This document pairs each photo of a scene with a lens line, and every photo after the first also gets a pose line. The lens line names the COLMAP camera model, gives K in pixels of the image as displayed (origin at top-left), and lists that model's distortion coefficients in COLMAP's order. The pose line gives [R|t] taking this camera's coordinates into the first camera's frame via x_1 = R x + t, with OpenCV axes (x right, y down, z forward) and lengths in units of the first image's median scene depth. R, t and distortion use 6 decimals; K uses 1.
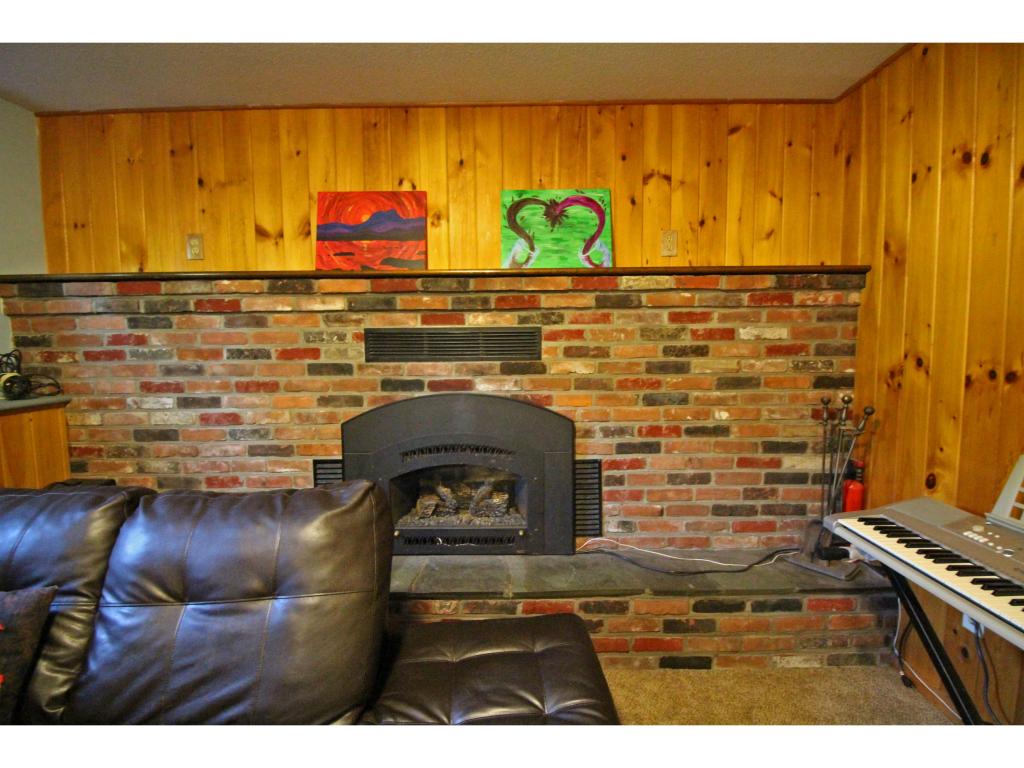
lens RADIAL K [[477.3, 0, 517.5], [0, 477.3, 378.6], [0, 0, 1]] dist [-0.003761, -0.008844]
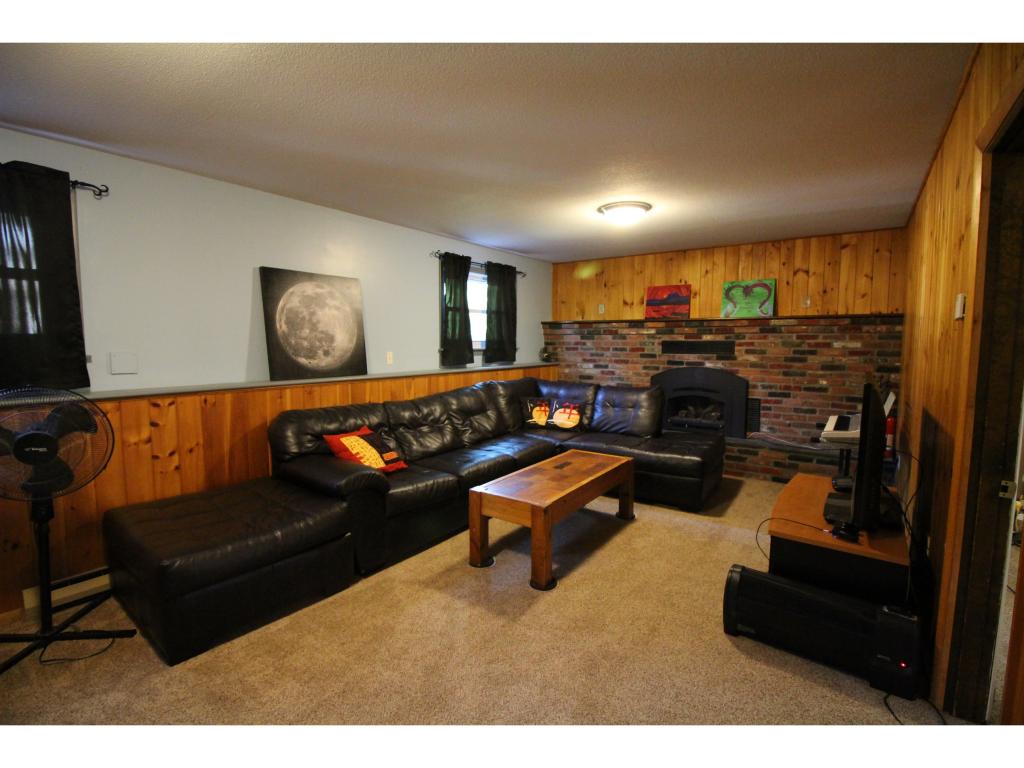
lens RADIAL K [[477.3, 0, 508.8], [0, 477.3, 385.3], [0, 0, 1]] dist [-0.003761, -0.008844]
pose [[0.805797, 0.065602, -0.588546, 0.548630], [-0.054285, 0.997843, 0.036901, 0.087230], [0.589698, 0.002214, 0.807621, -1.580562]]
